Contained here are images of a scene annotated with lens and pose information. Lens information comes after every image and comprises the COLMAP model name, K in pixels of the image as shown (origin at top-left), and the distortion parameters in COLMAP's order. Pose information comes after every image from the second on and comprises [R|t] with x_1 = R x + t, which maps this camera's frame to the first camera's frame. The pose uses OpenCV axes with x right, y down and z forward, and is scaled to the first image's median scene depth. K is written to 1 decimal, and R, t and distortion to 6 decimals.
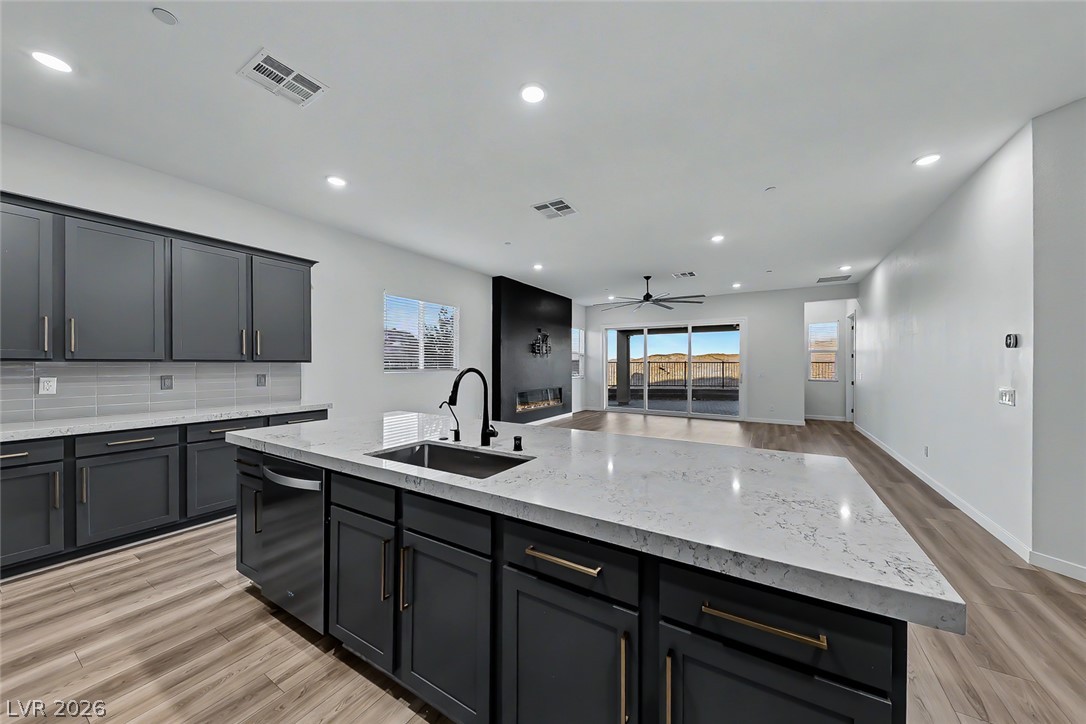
lens RADIAL K [[374.7, 0, 540.7], [0, 374.7, 366.9], [0, 0, 1]] dist [0.005678, -0.003014]
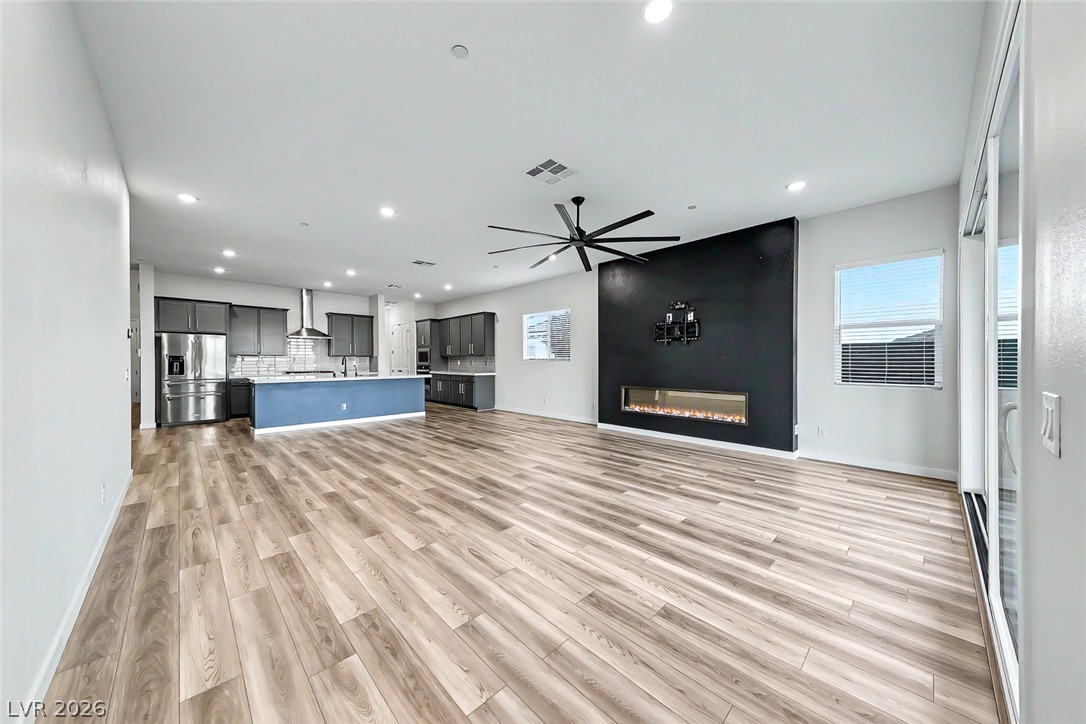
lens RADIAL K [[374.7, 0, 544.0], [0, 374.7, 358.3], [0, 0, 1]] dist [0.005678, -0.003014]
pose [[-0.246236, -0.009400, -0.969164, 1.087422], [-0.007790, 0.999940, -0.007720, 0.011992], [0.969178, 0.005649, -0.246295, 1.379434]]
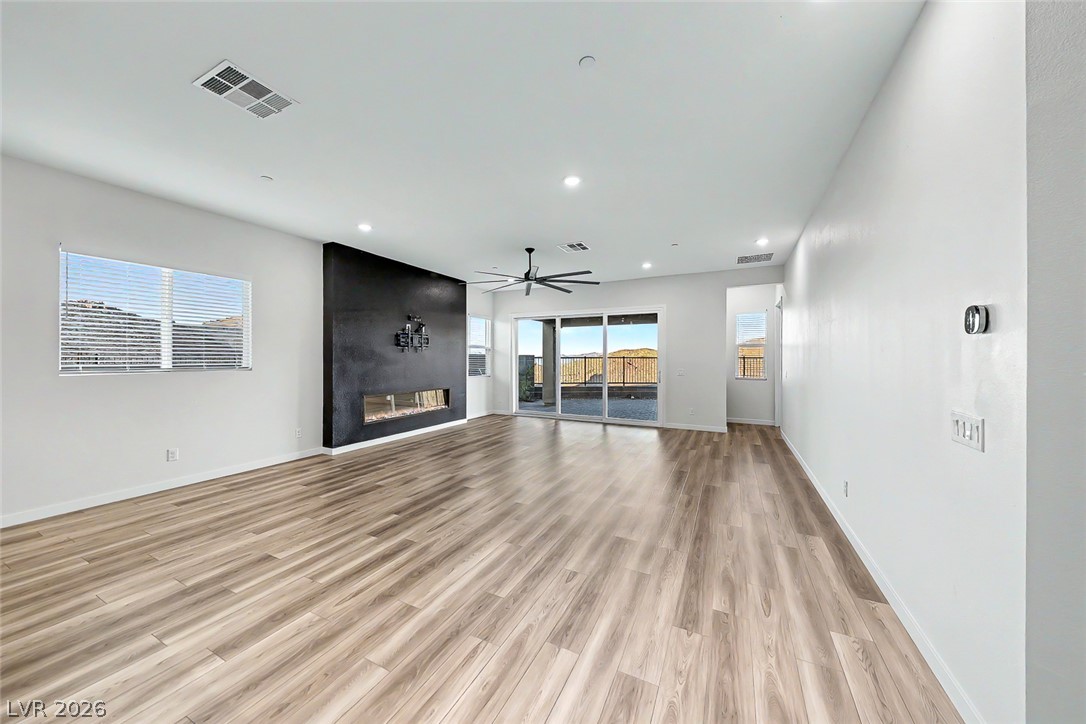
lens RADIAL K [[374.7, 0, 545.3], [0, 374.7, 362.3], [0, 0, 1]] dist [0.005678, -0.003014]
pose [[0.996030, 0.000021, 0.089017, 0.310356], [-0.000127, 0.999999, 0.001186, -0.006306], [-0.089017, -0.001193, 0.996029, 0.270032]]
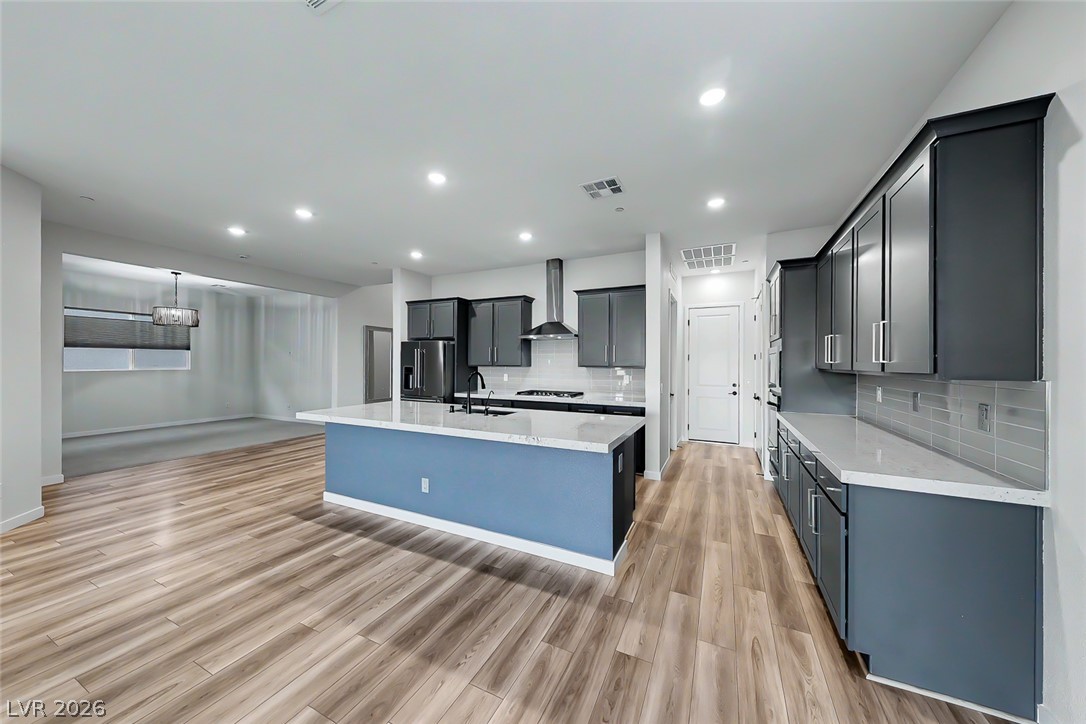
lens RADIAL K [[374.7, 0, 552.3], [0, 374.7, 359.0], [0, 0, 1]] dist [0.005678, -0.003014]
pose [[-0.994620, -0.010641, -0.103044, -0.119603], [-0.010351, 0.999941, -0.003352, -0.019998], [0.103073, -0.002268, -0.994671, 0.976023]]
